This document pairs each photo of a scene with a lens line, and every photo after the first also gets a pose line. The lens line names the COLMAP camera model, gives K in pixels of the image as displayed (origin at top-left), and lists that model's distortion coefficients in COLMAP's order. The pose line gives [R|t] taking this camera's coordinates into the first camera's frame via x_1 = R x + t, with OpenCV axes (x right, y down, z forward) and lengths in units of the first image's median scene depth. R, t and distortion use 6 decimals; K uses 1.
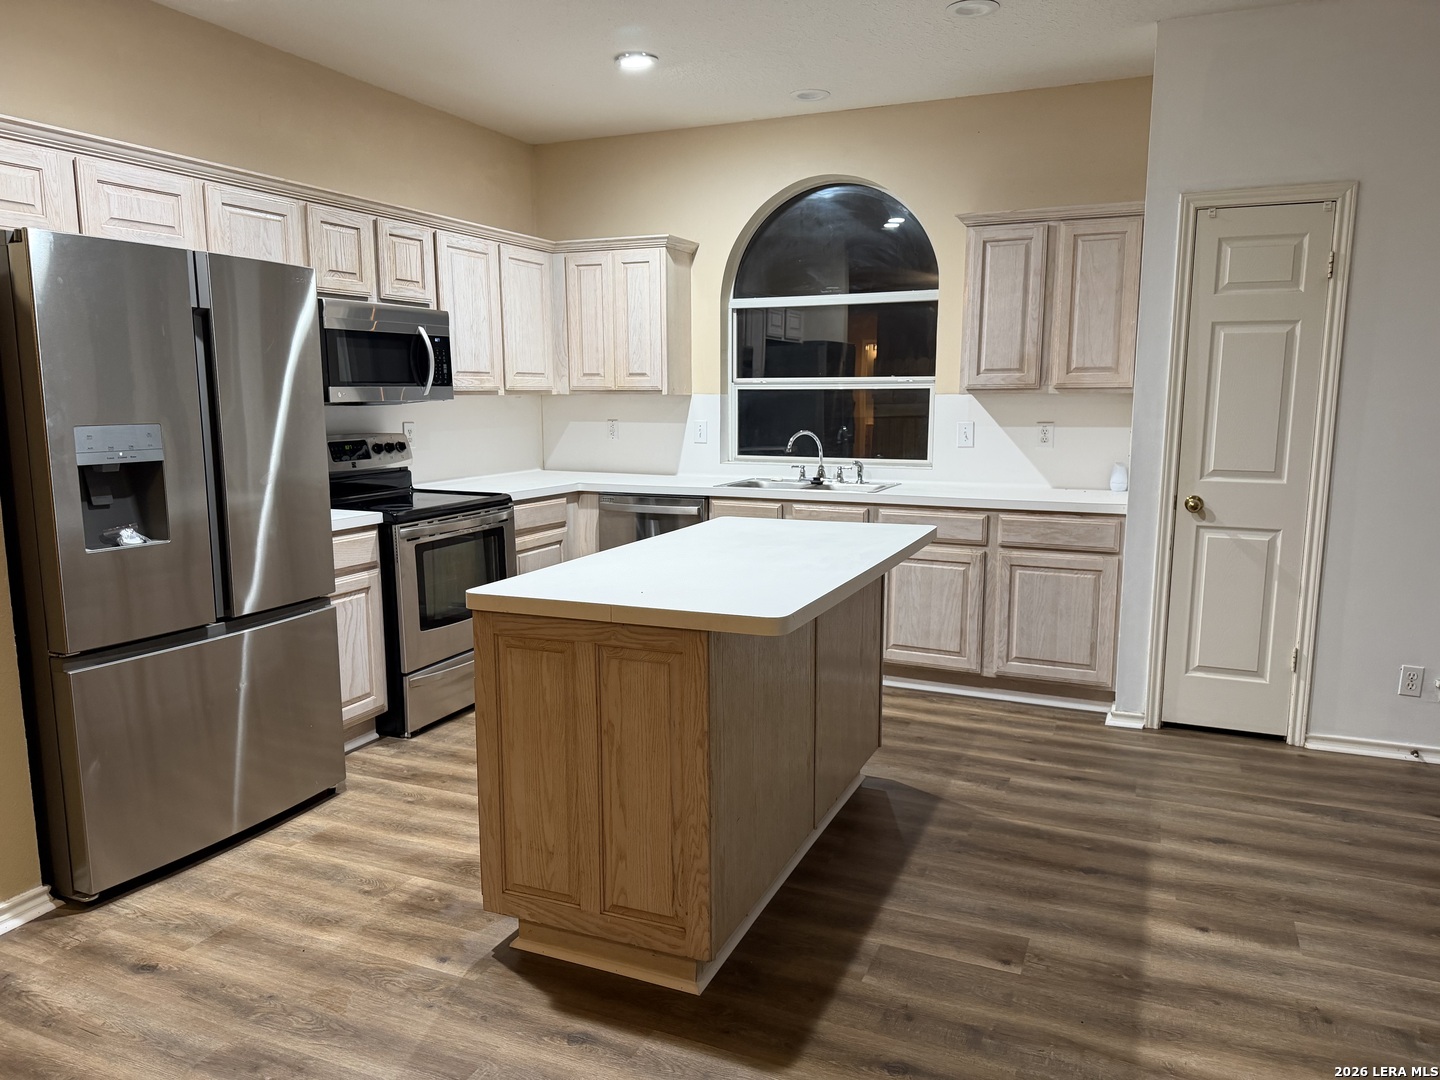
lens RADIAL K [[1007.3, 0, 725.0], [0, 1007.3, 544.4], [0, 0, 1]] dist [0.062190, -0.082674]
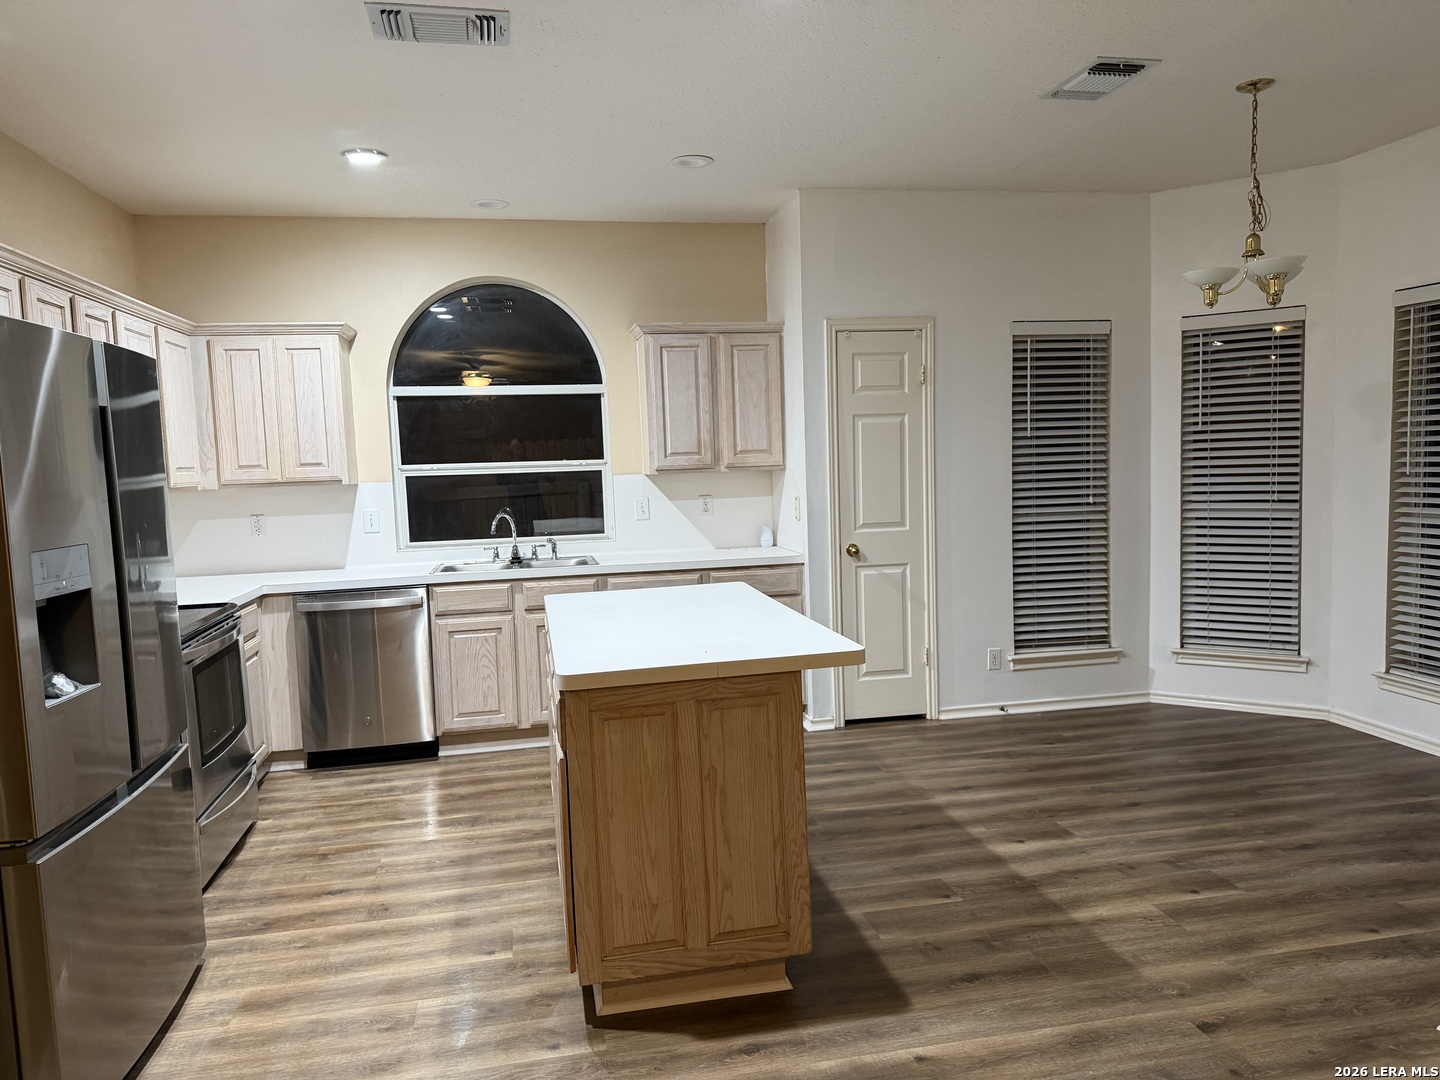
lens RADIAL K [[1041.5, 0, 646.7], [0, 1041.5, 549.2], [0, 0, 1]] dist [0.150254, -0.279304]
pose [[0.821646, -0.077034, 0.564768, -0.540763], [0.118561, 0.992252, -0.037146, -0.022493], [-0.557531, 0.097480, 0.824413, 0.024574]]
